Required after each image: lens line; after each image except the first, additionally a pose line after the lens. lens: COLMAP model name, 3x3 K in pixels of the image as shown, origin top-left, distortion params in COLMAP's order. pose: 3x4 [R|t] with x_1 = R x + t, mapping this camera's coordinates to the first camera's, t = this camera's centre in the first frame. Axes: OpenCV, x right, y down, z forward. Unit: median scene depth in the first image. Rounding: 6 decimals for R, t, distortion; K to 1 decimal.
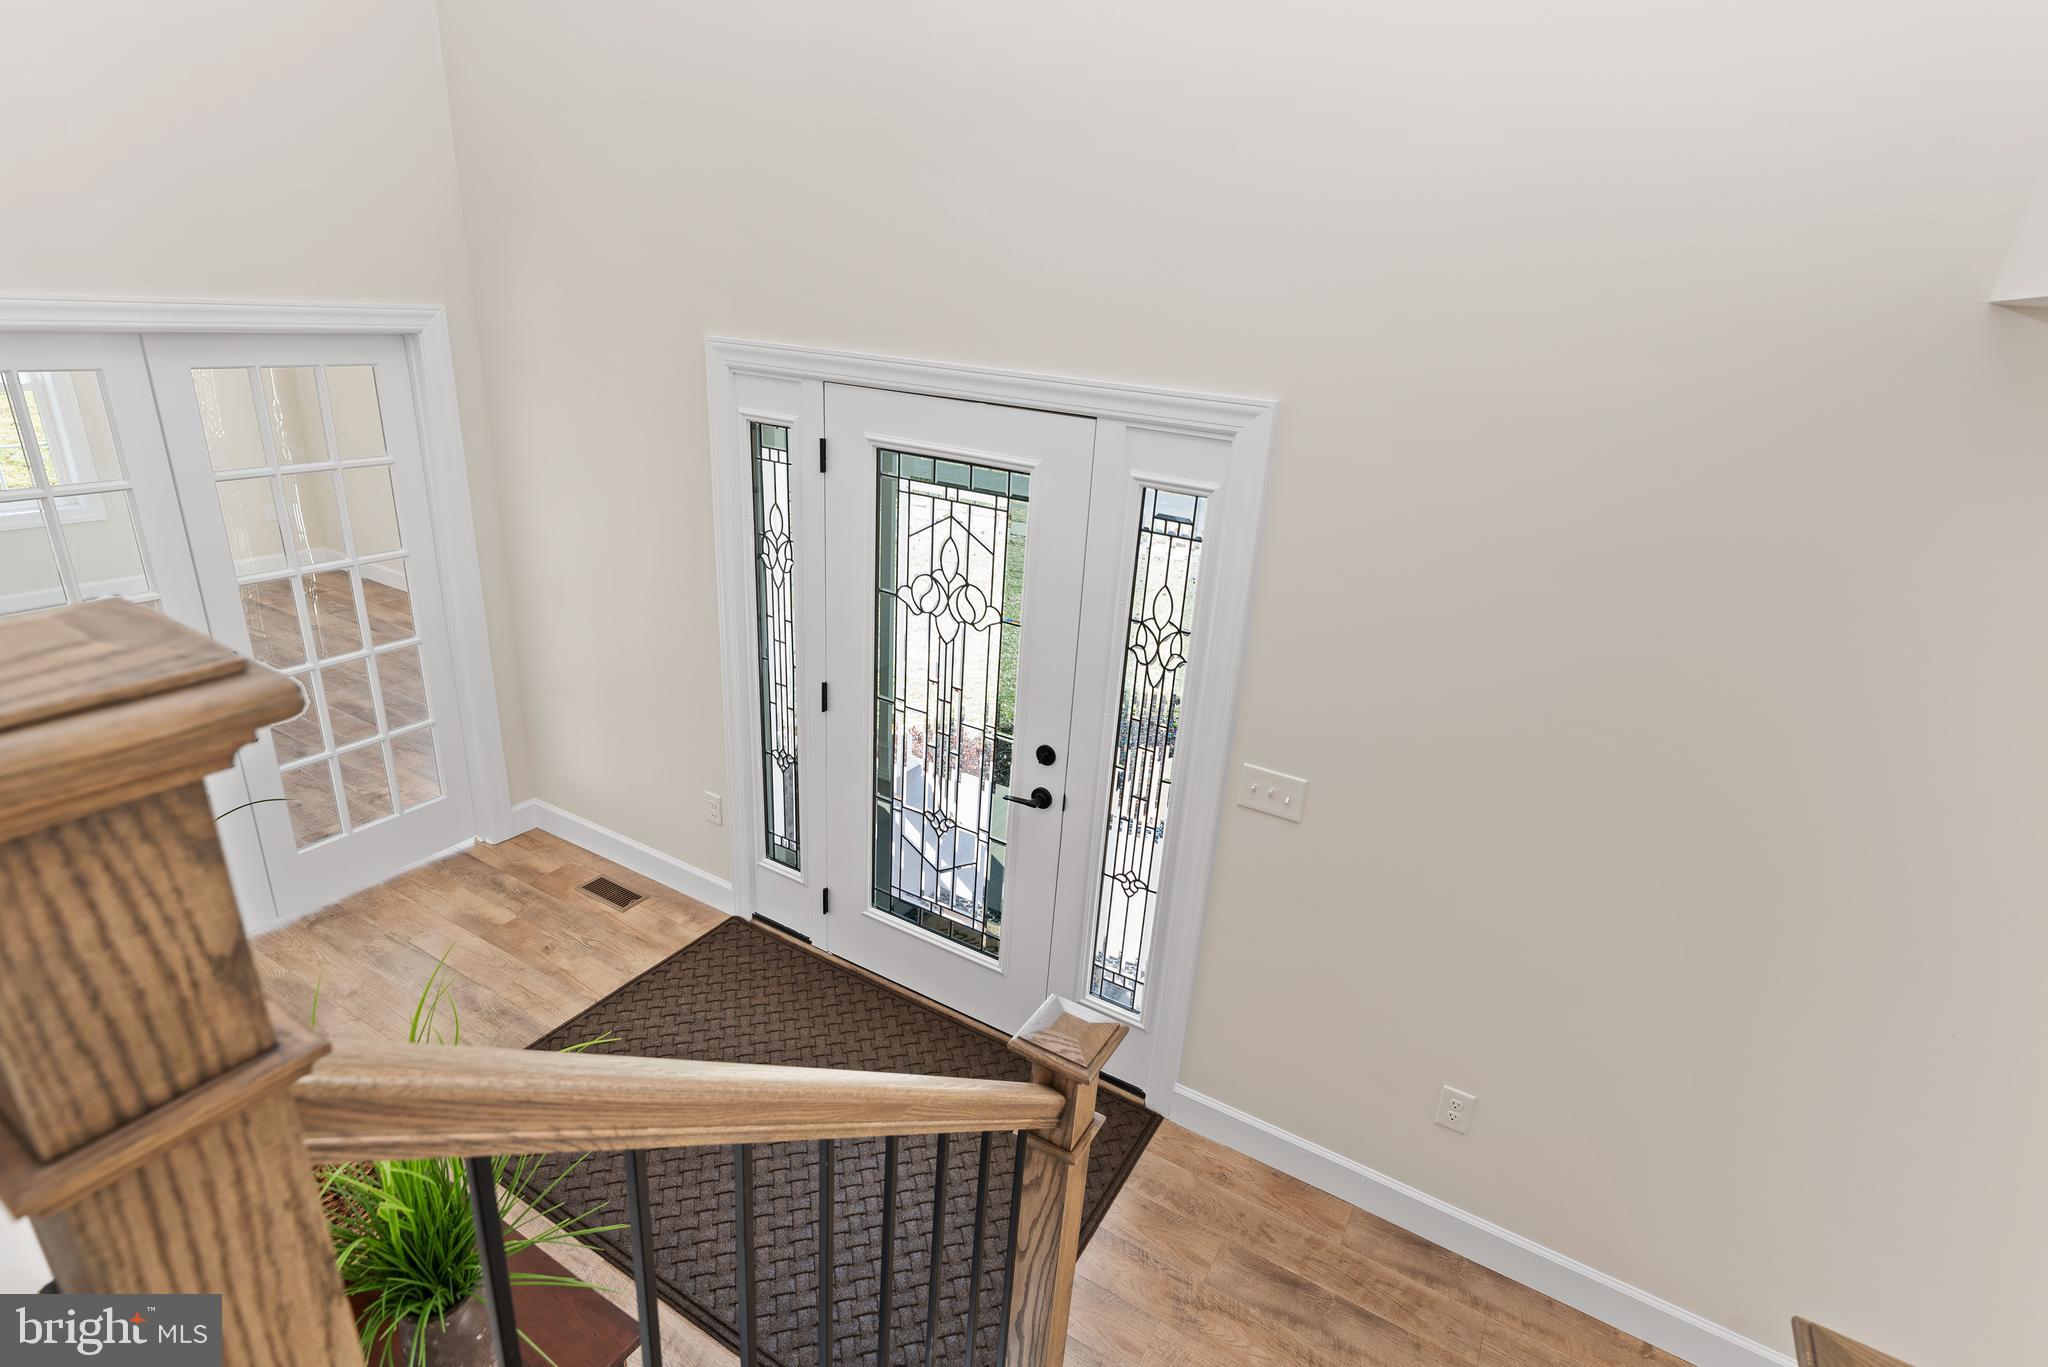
lens RADIAL K [[1016.0, 0, 1024.8], [0, 1016.0, 666.9], [0, 0, 1]] dist [0.003680, -0.001142]
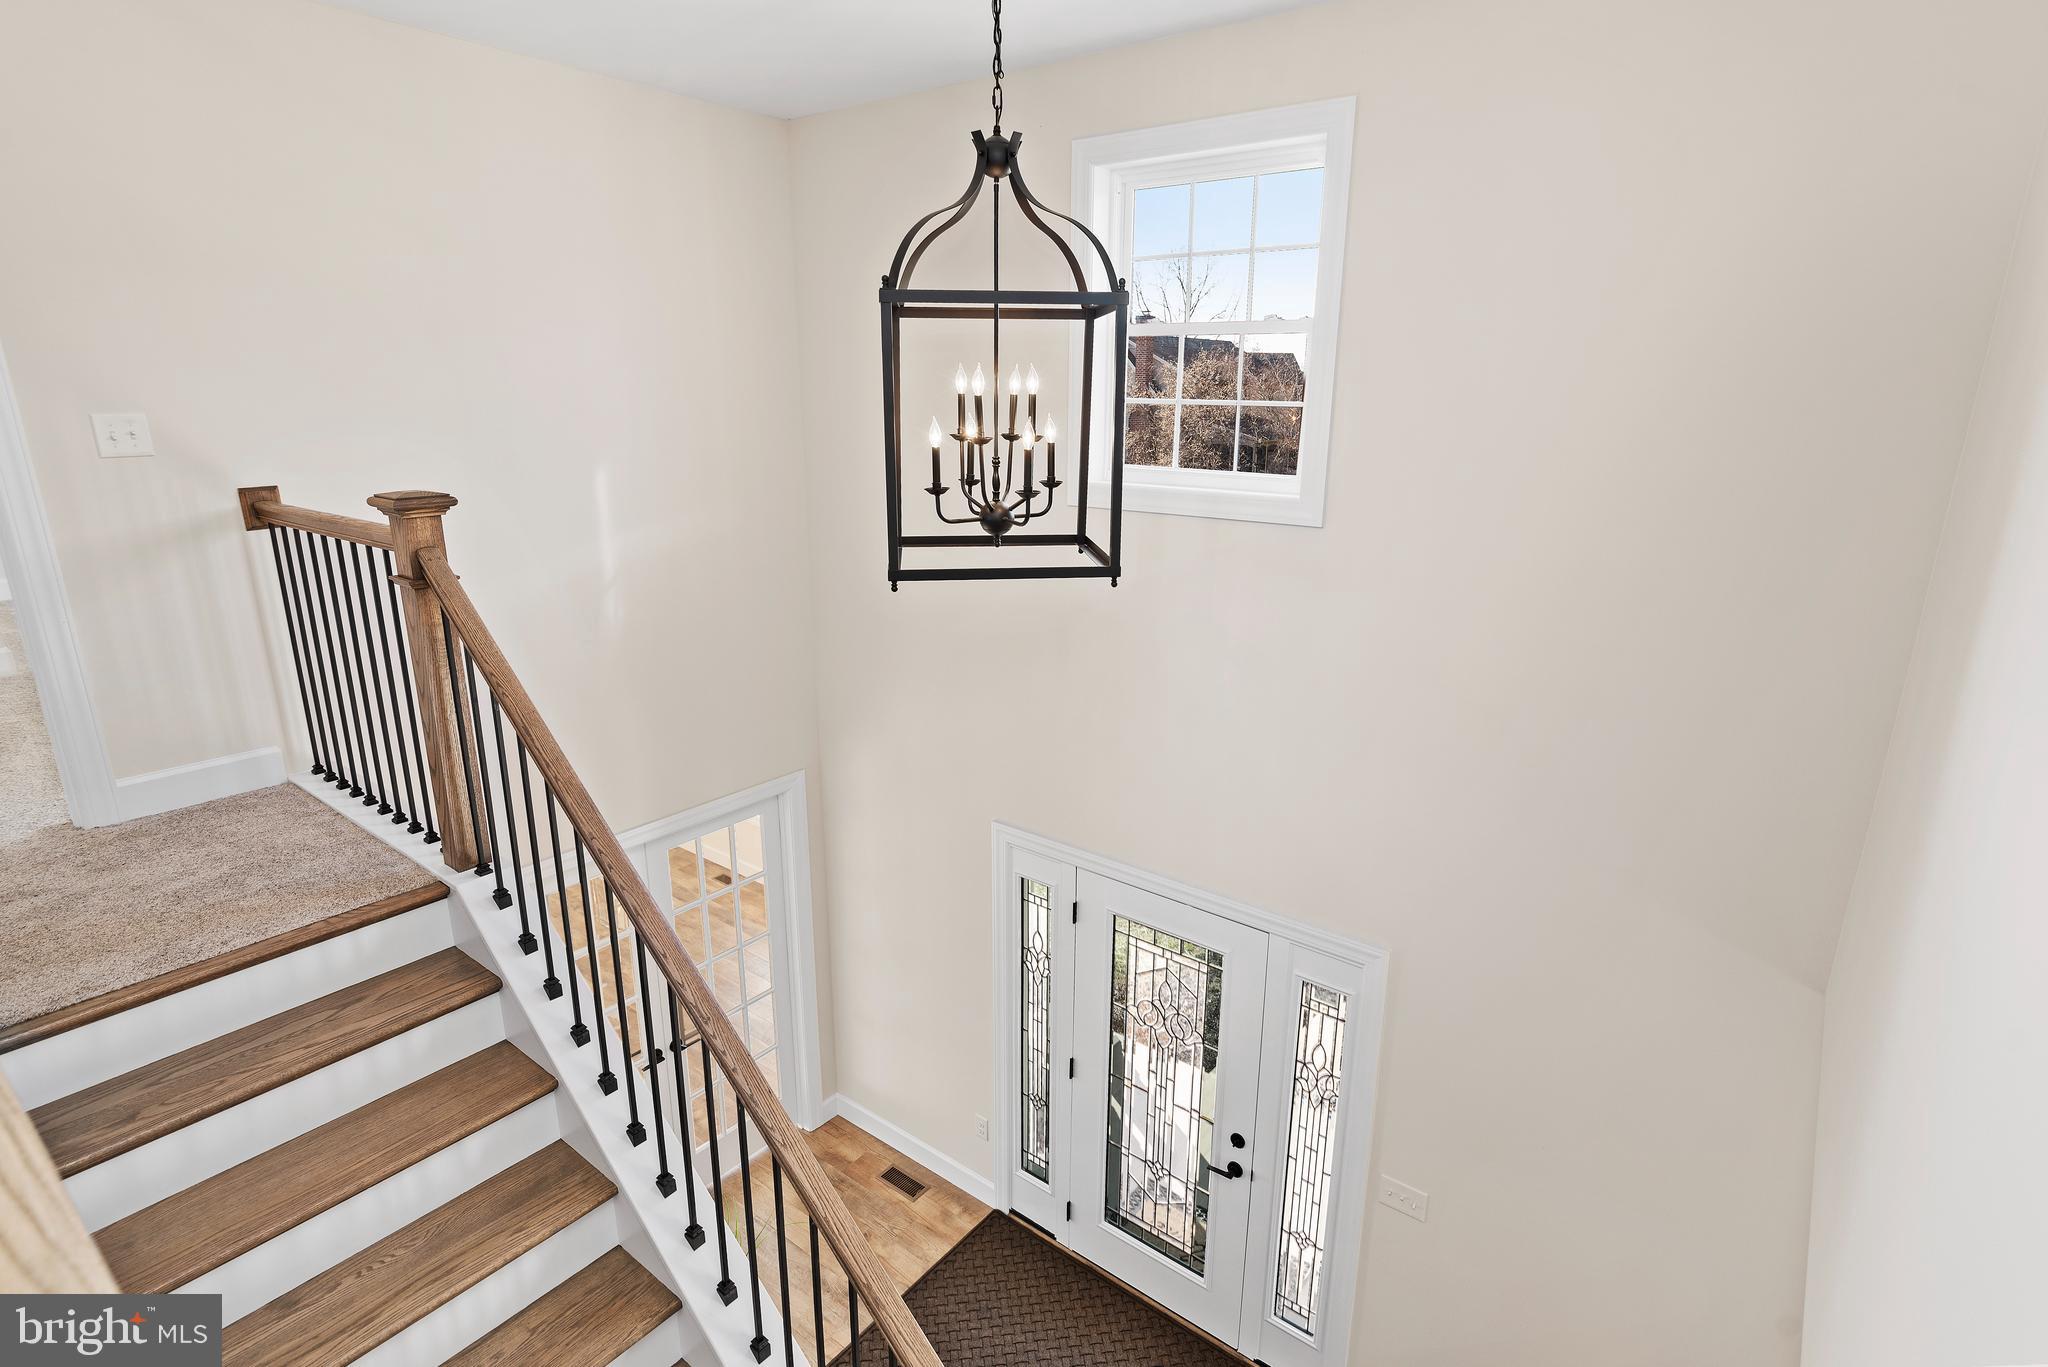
lens RADIAL K [[1016.0, 0, 1038.8], [0, 1016.0, 693.7], [0, 0, 1]] dist [0.003680, -0.001142]
pose [[0.989660, -0.020669, -0.141937, -0.038244], [0.006670, 0.995124, -0.098402, -0.385027], [0.143279, 0.096438, 0.984973, -0.473389]]
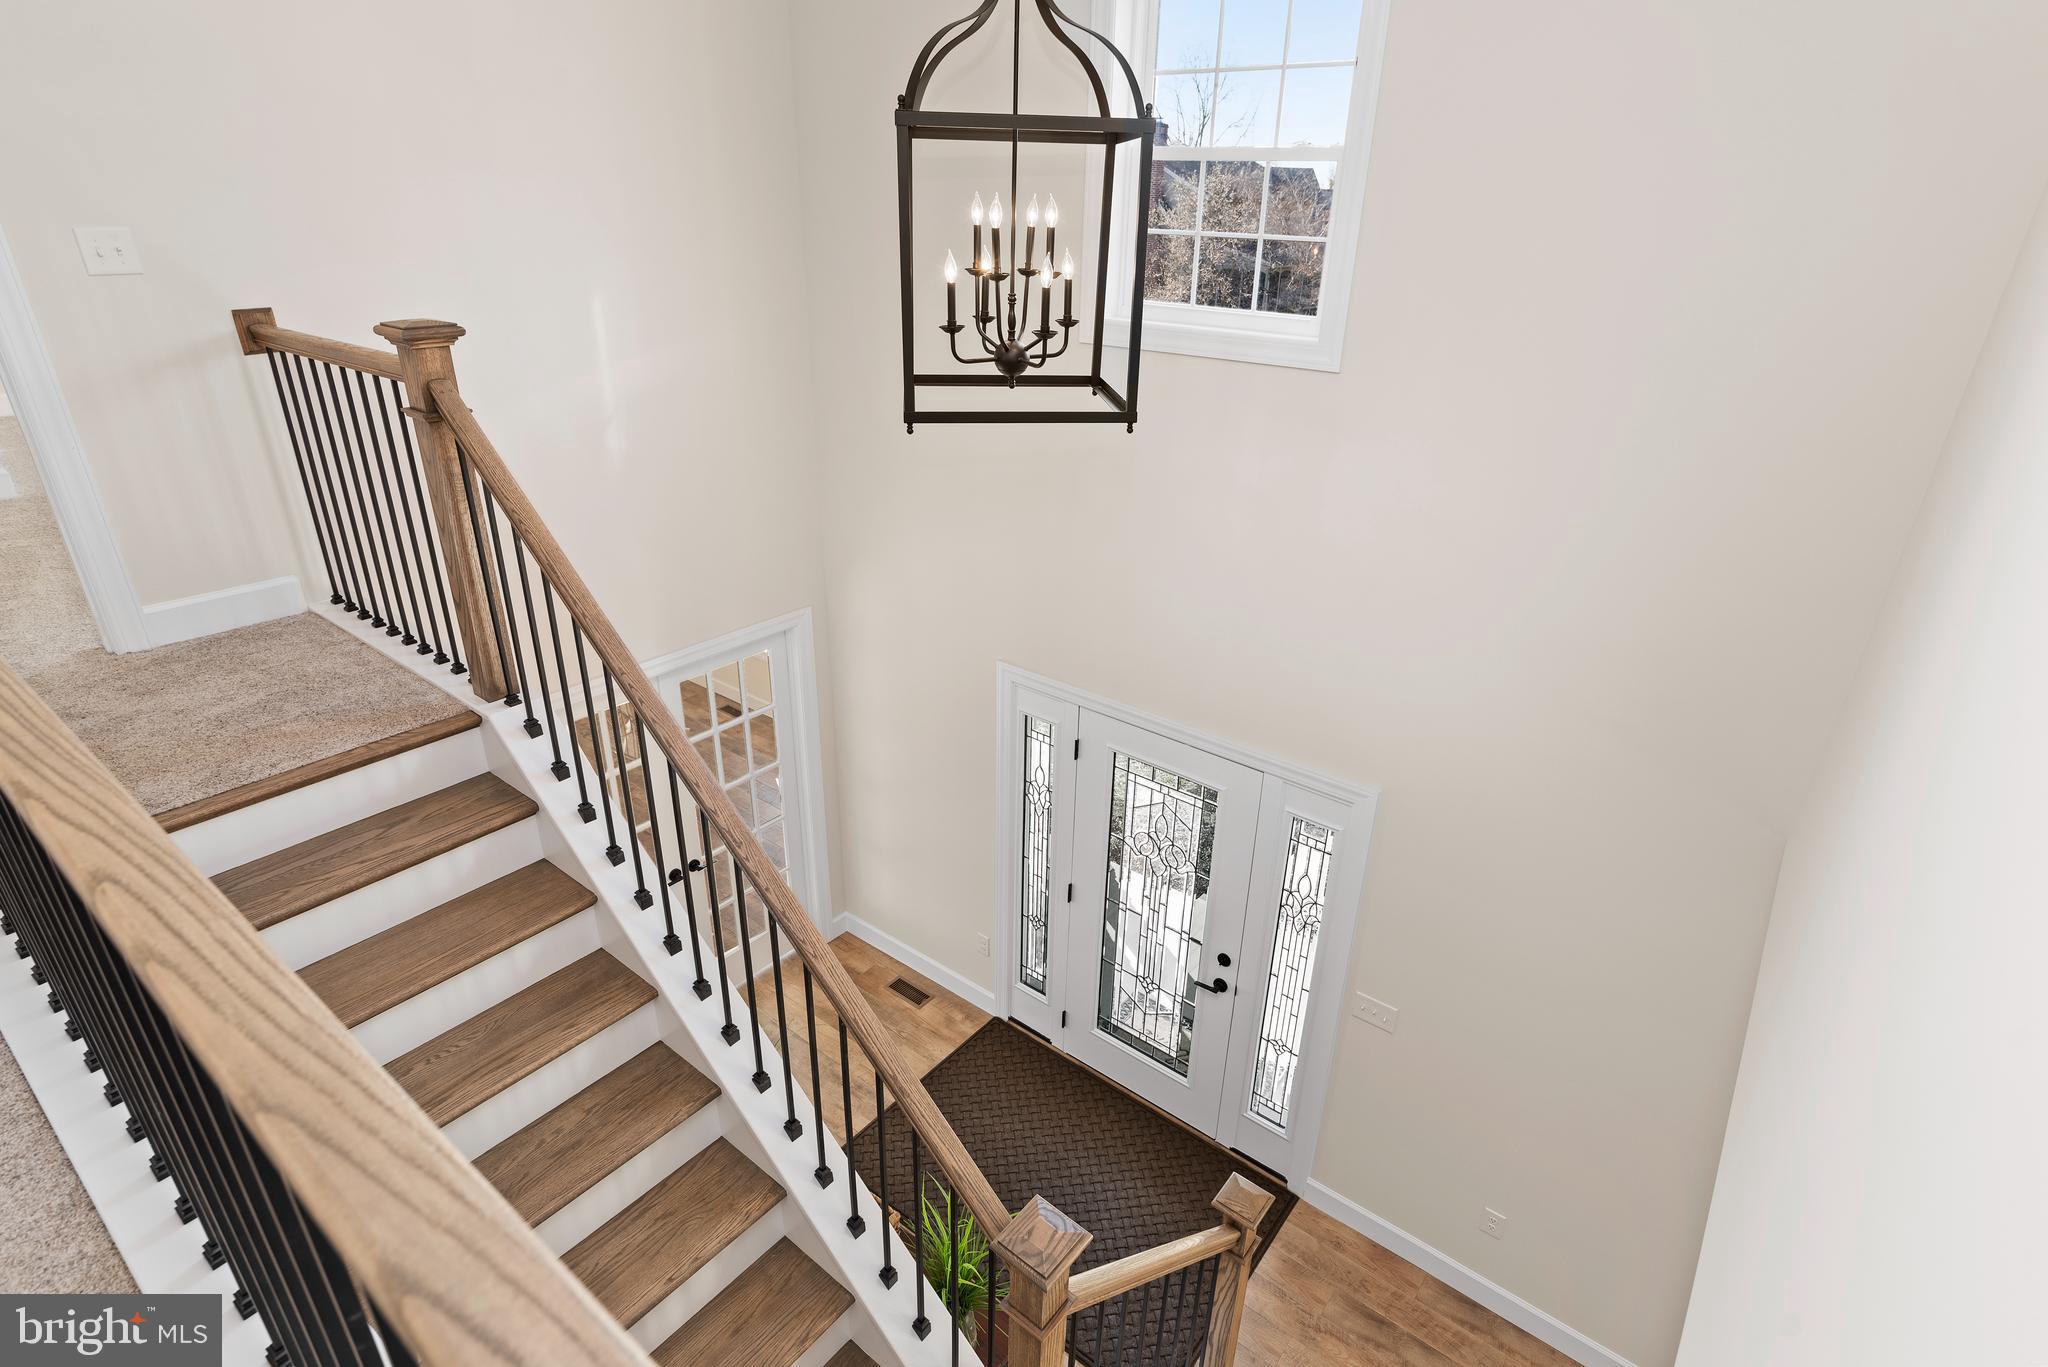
lens RADIAL K [[1016.0, 0, 1037.3], [0, 1016.0, 682.4], [0, 0, 1]] dist [0.003680, -0.001142]
pose [[0.990108, 0.017064, -0.139263, -0.049645], [-0.010060, 0.998656, 0.050844, -0.391099], [0.139943, -0.048940, 0.988949, -0.498711]]
